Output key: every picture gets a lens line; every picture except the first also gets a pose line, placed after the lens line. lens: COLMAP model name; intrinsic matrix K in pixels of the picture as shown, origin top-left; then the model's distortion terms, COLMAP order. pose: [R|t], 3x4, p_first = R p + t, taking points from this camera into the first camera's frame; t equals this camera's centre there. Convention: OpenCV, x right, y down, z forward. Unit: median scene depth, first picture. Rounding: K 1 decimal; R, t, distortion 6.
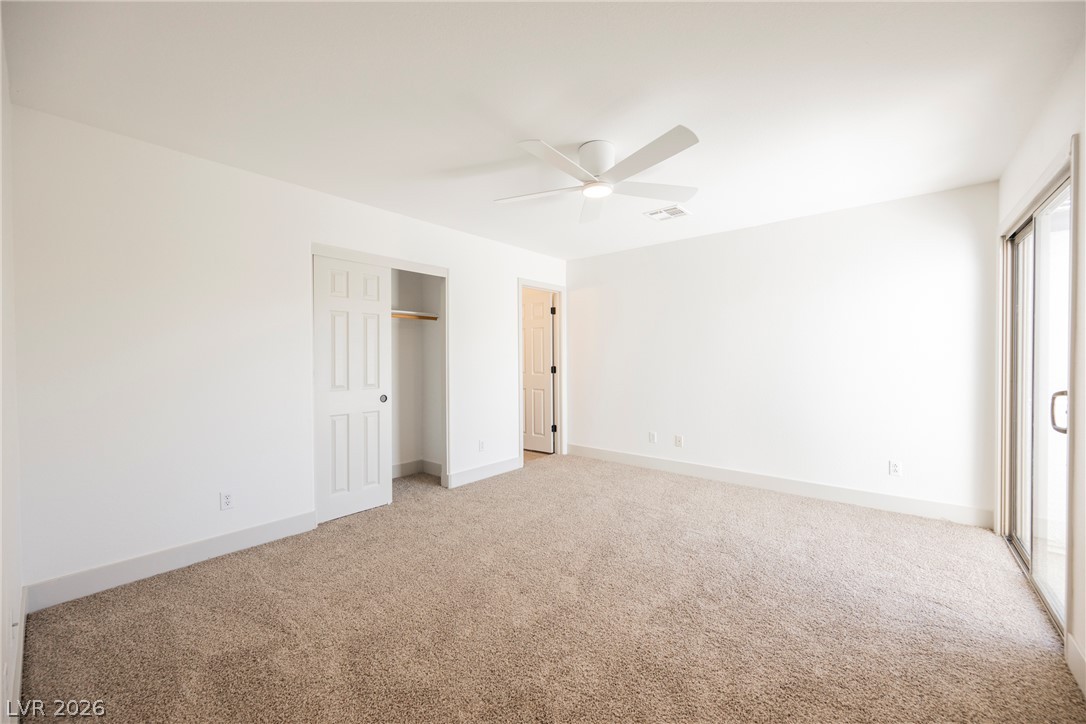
lens RADIAL K [[426.4, 0, 544.2], [0, 426.4, 361.4], [0, 0, 1]] dist [0.002556, -0.000367]
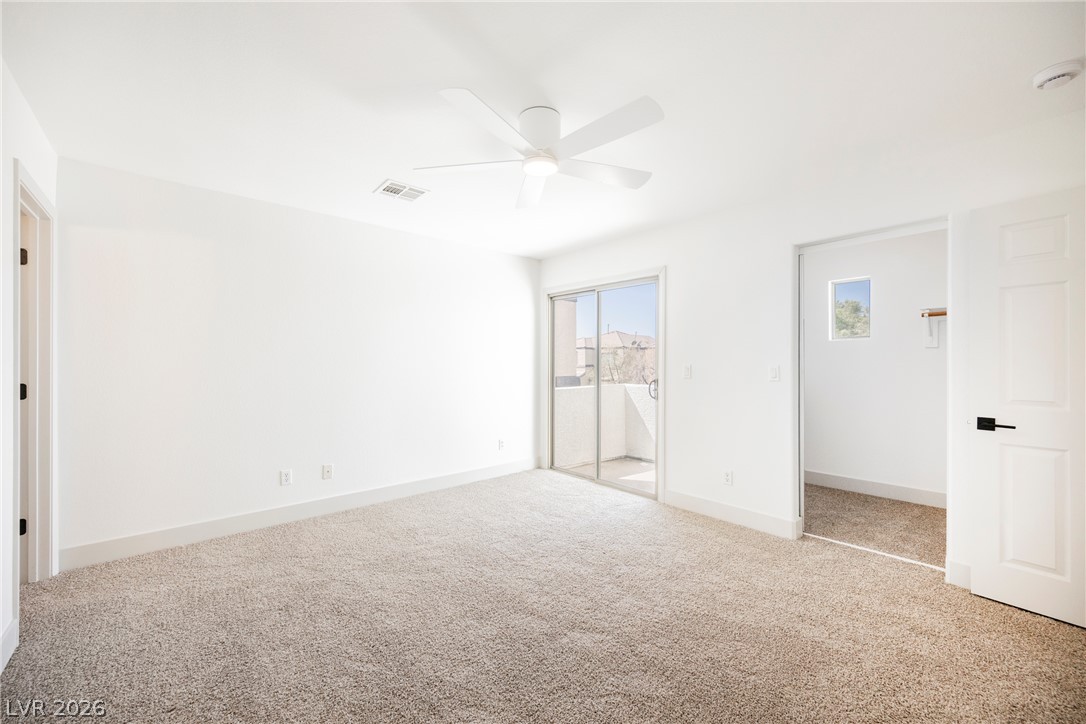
lens RADIAL K [[426.4, 0, 545.2], [0, 426.4, 362.7], [0, 0, 1]] dist [0.002556, -0.000367]
pose [[0.138918, 0.004980, 0.990291, -0.495943], [0.006885, 0.999958, -0.005994, -0.005988], [-0.990280, 0.007651, 0.138878, 0.609916]]
